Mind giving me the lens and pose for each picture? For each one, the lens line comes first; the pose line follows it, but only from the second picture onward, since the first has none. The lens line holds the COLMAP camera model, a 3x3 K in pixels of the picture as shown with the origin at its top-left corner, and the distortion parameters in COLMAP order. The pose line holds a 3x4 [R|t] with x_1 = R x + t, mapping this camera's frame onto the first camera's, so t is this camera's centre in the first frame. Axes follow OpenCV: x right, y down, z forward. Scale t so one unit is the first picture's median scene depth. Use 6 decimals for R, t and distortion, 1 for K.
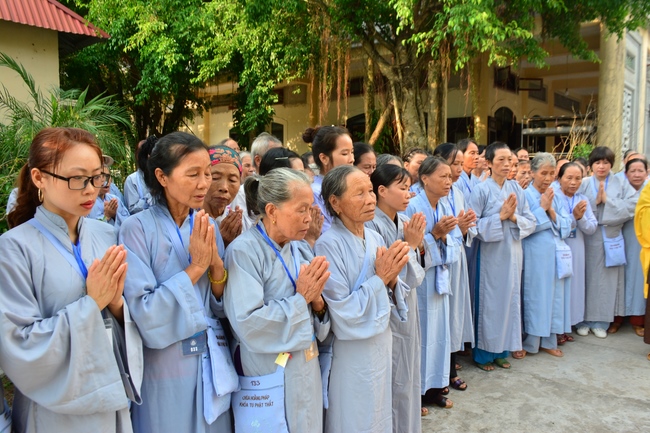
lens RADIAL K [[531.1, 0, 331.3], [0, 531.1, 211.5], [0, 0, 1]] dist [-0.098842, 0.040704]
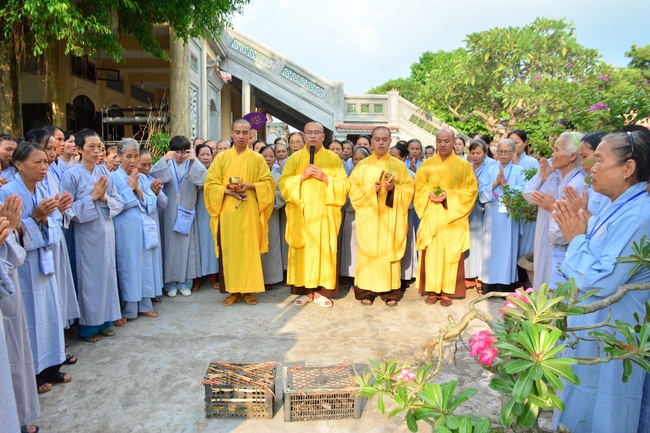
lens RADIAL K [[492.9, 0, 326.0], [0, 492.9, 216.1], [0, 0, 1]] dist [-0.100299, 0.027300]
pose [[0.712134, -0.084527, 0.696936, -0.024188], [0.053217, 0.996369, 0.066465, 0.003900], [-0.700024, -0.010243, 0.714046, -0.037280]]
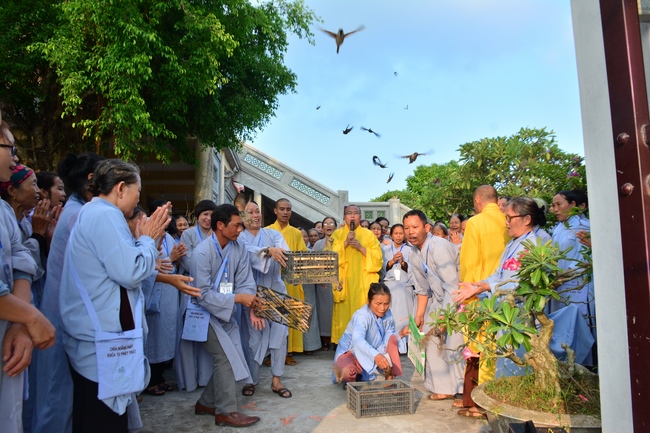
lens RADIAL K [[492.9, 0, 328.8], [0, 492.9, 211.7], [0, 0, 1]] dist [-0.100299, 0.027300]
pose [[0.704675, 0.071654, 0.705903, -0.248534], [0.070633, 0.982861, -0.170277, 0.108783], [-0.706006, 0.169850, 0.687537, -0.117930]]
